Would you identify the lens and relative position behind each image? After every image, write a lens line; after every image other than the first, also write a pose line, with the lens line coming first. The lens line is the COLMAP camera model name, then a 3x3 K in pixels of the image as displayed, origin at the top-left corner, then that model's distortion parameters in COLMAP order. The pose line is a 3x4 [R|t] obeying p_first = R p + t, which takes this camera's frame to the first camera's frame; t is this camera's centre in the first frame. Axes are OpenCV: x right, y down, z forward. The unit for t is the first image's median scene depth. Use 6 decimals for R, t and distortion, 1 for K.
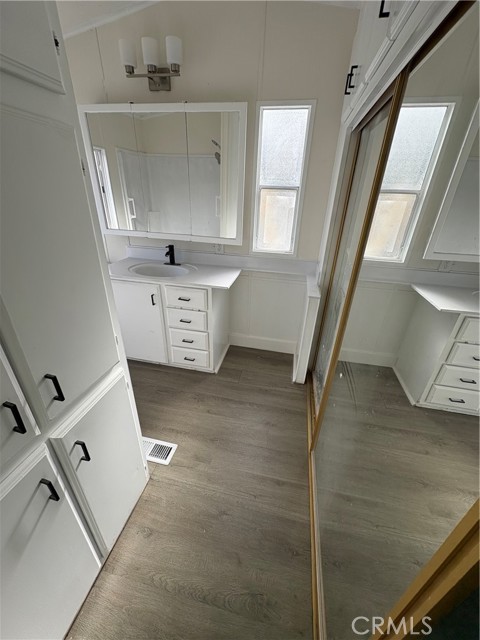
lens RADIAL K [[255.9, 0, 238.1], [0, 255.9, 320.6], [0, 0, 1]] dist [-0.000306, 0.000533]
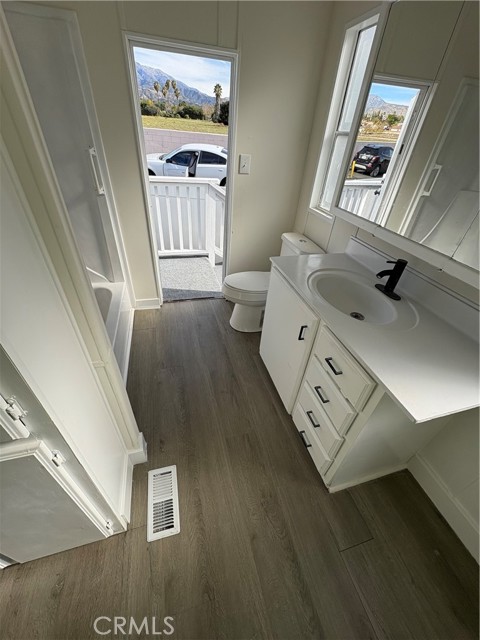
lens RADIAL K [[255.9, 0, 240.9], [0, 255.9, 318.6], [0, 0, 1]] dist [-0.000306, 0.000533]
pose [[0.468397, 0.523376, -0.711816, 0.025064], [-0.441234, 0.836568, 0.324757, -0.218540], [0.765452, 0.161962, 0.622777, 0.424335]]
